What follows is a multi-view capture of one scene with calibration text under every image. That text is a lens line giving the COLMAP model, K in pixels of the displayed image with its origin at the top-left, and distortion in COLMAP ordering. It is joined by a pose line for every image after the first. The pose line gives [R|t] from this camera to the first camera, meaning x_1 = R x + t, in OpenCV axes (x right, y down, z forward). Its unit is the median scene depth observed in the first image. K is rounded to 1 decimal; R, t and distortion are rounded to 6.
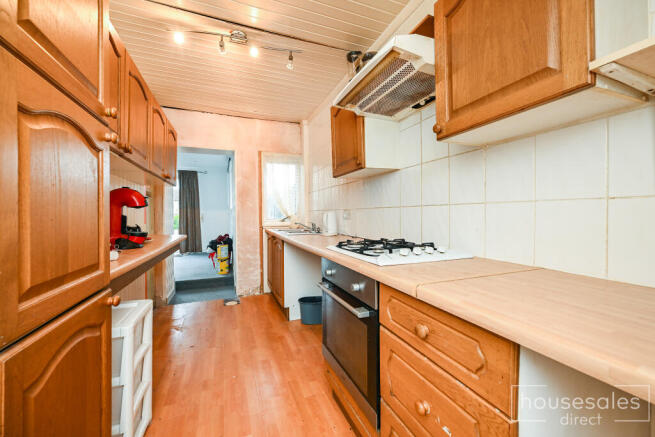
lens RADIAL K [[265.5, 0, 327.8], [0, 265.5, 215.3], [0, 0, 1]] dist [0.004125, 0.000388]
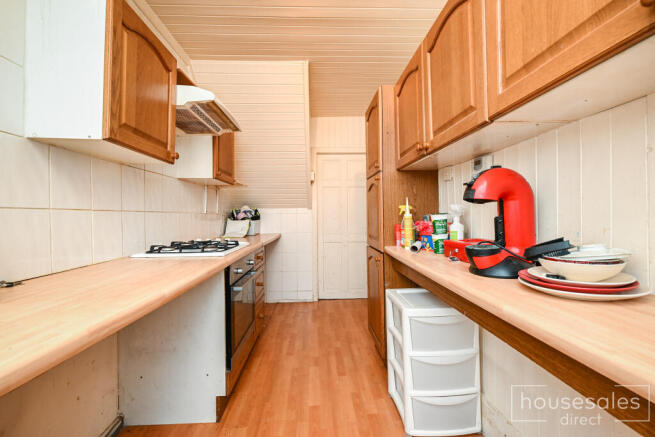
lens RADIAL K [[270.4, 0, 325.8], [0, 270.4, 216.5], [0, 0, 1]] dist [-0.000131, -0.000008]
pose [[-0.944508, 0.016379, 0.328079, -0.692990], [0.014897, 0.999864, -0.007029, -0.000857], [-0.328150, -0.001752, -0.944624, 1.913845]]
